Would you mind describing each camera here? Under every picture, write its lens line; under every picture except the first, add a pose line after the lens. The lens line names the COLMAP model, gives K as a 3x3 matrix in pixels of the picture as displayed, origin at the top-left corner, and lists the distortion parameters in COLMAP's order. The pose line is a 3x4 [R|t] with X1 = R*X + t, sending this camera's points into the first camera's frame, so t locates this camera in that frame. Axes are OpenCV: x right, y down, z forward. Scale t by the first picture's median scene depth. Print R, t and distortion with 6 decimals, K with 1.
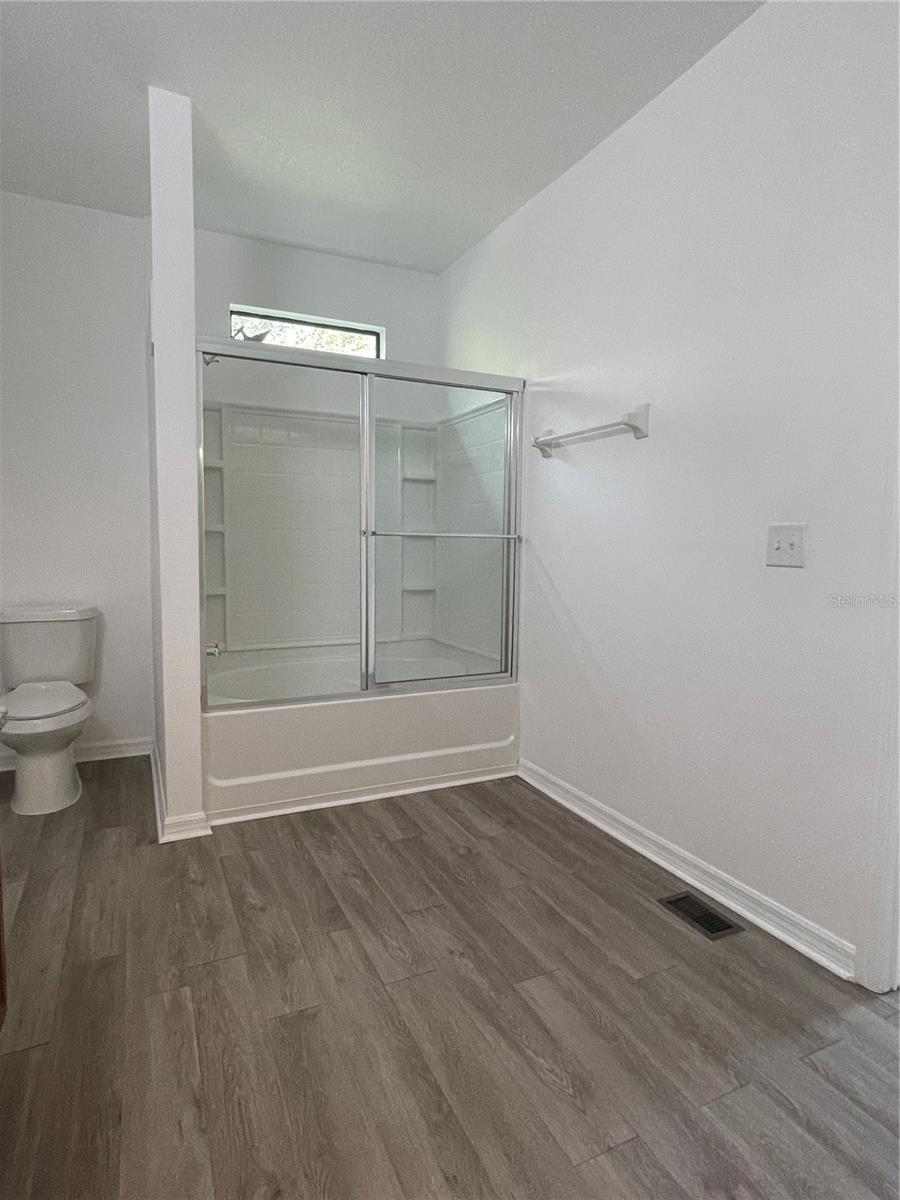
lens RADIAL K [[662.6, 0, 453.1], [0, 662.6, 599.4], [0, 0, 1]] dist [0.002712, 0.001184]
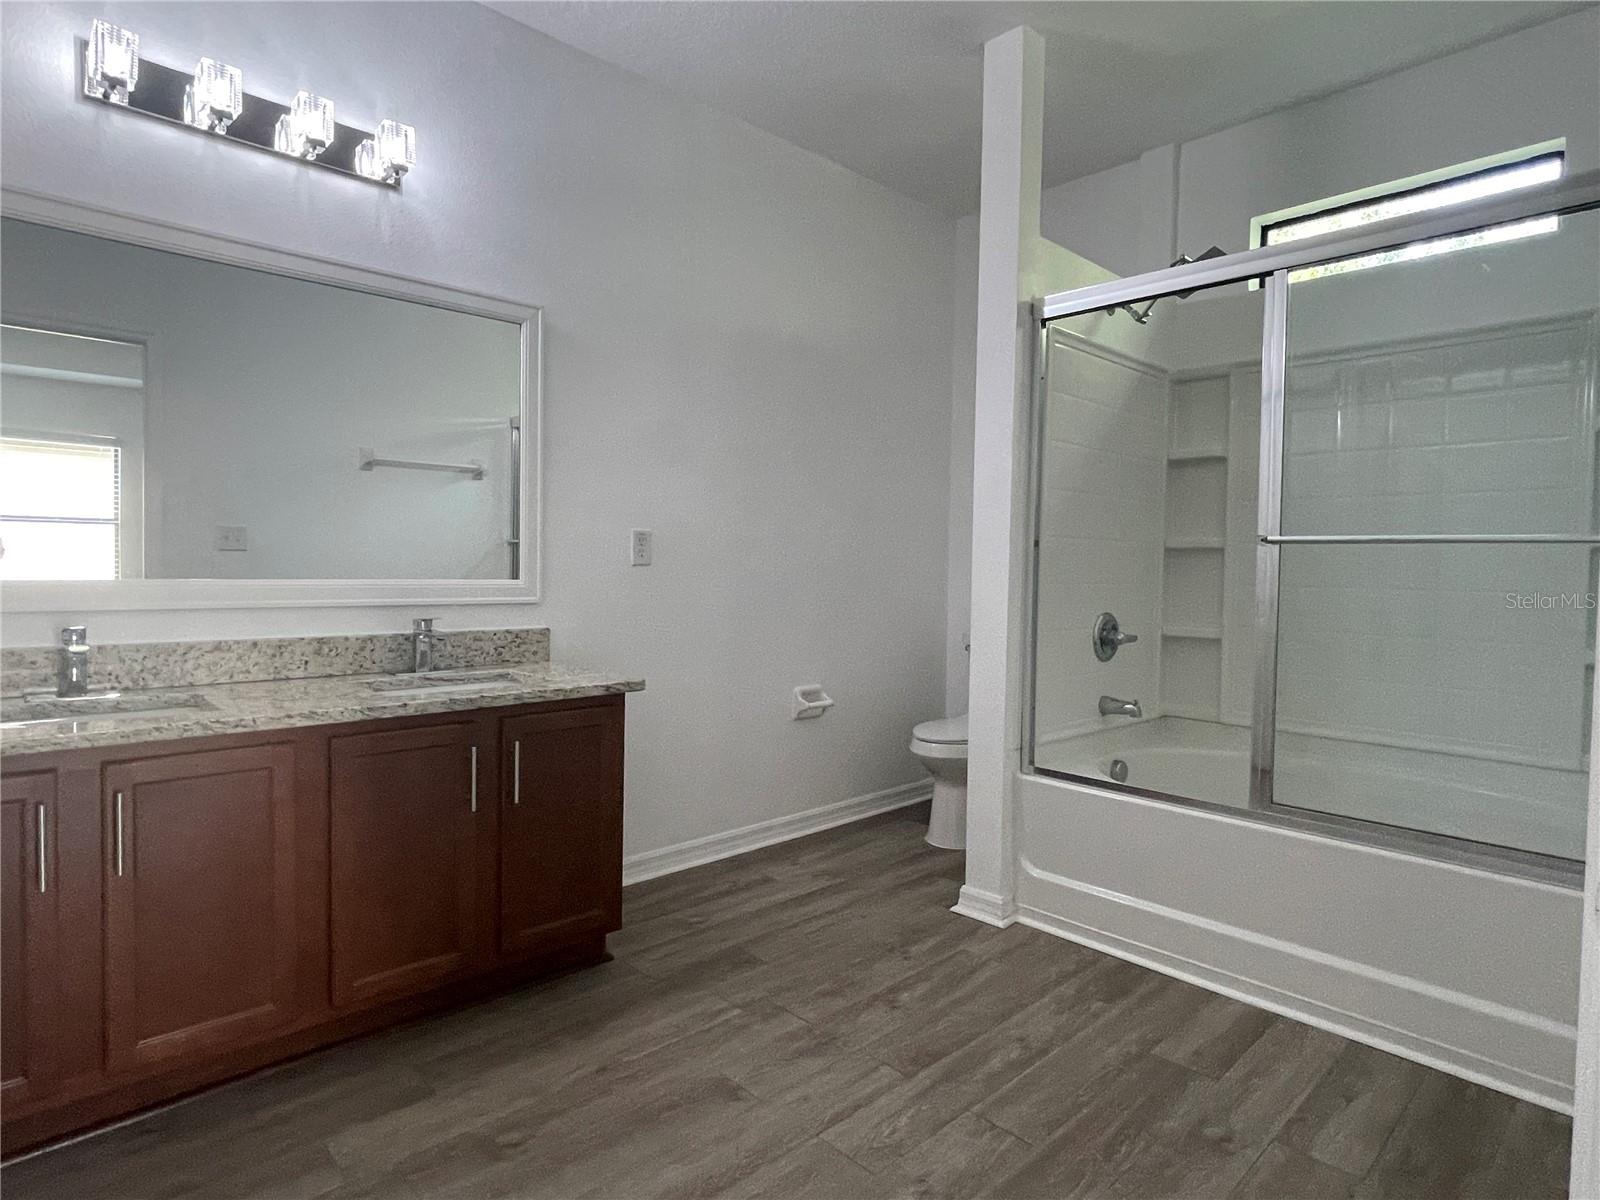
lens RADIAL K [[883.4, 0, 804.0], [0, 883.4, 598.3], [0, 0, 1]] dist [0.002712, 0.001184]
pose [[0.311750, 0.025681, -0.949817, 0.588318], [-0.095518, 0.995418, -0.004437, -0.007208], [0.945351, 0.092108, 0.312774, 0.451888]]
